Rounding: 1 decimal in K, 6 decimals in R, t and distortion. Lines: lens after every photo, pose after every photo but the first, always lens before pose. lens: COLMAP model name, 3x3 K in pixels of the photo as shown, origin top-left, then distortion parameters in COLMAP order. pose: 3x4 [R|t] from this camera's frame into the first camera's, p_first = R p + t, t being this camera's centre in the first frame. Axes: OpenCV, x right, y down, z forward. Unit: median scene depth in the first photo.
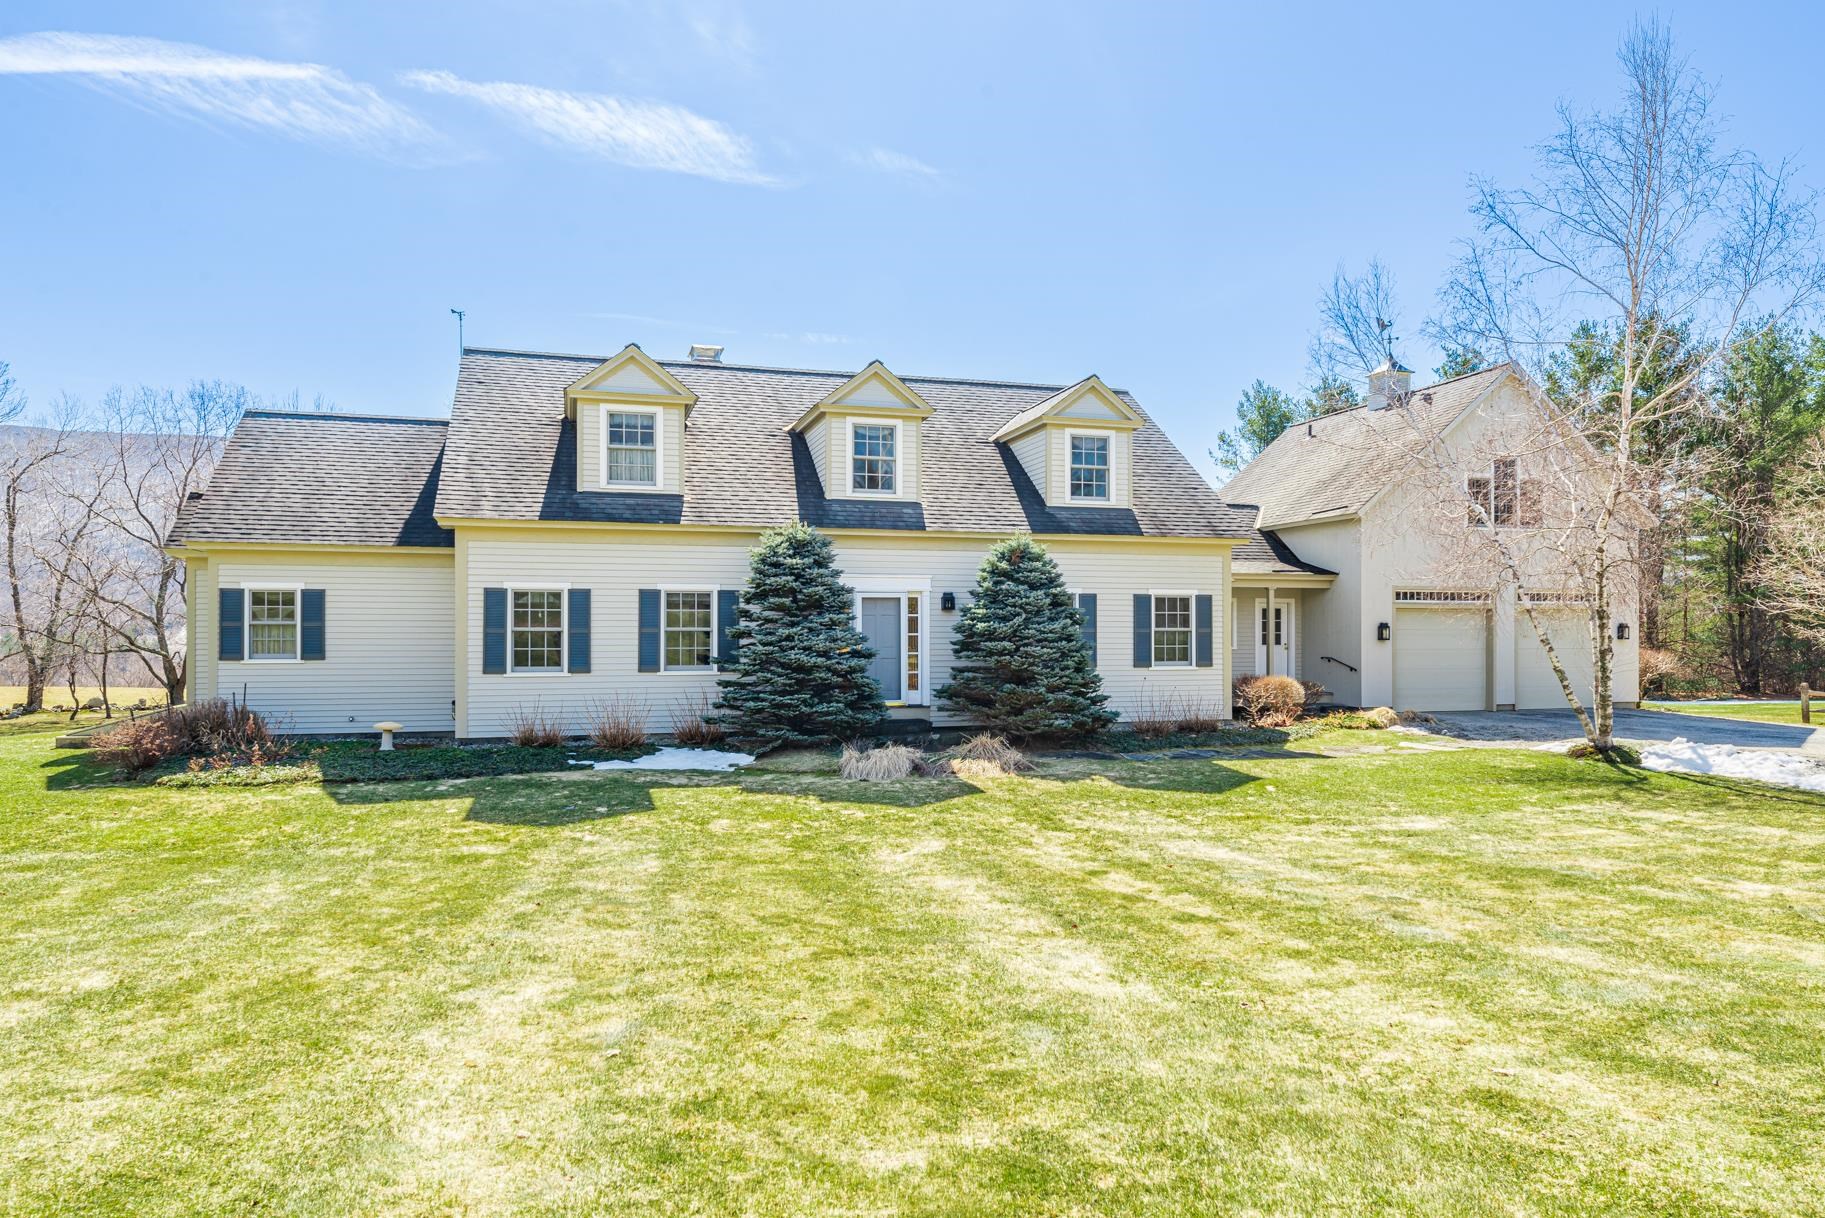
lens RADIAL K [[1156.7, 0, 910.4], [0, 1156.7, 629.3], [0, 0, 1]] dist [0.000638, 0.000529]
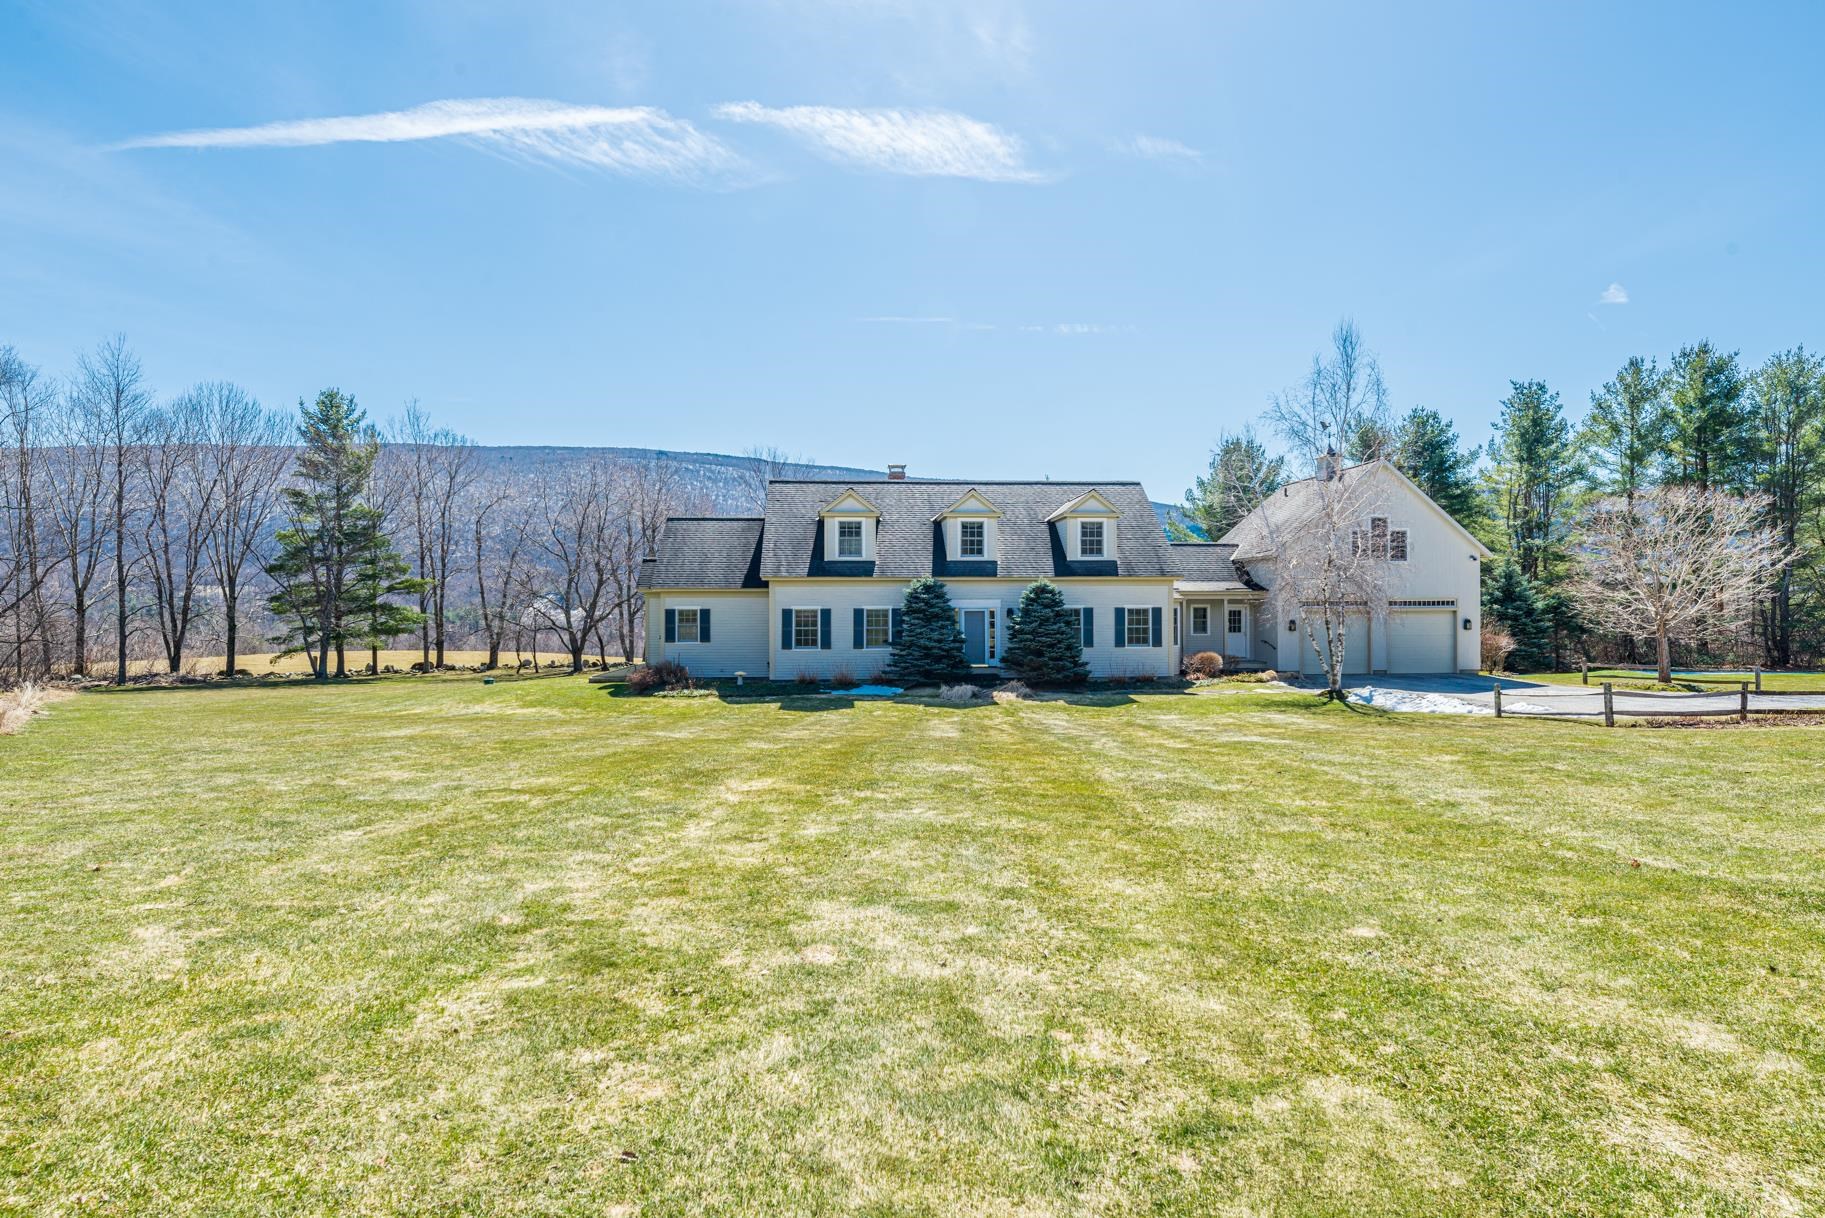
lens RADIAL K [[1020.6, 0, 912.5], [0, 1020.6, 609.0], [0, 0, 1]] dist [0.003220, 0.000596]
pose [[0.978319, -0.002663, -0.207085, 0.239520], [0.003779, 0.999980, 0.004995, -0.041893], [0.207068, -0.005669, 0.978310, -0.740733]]
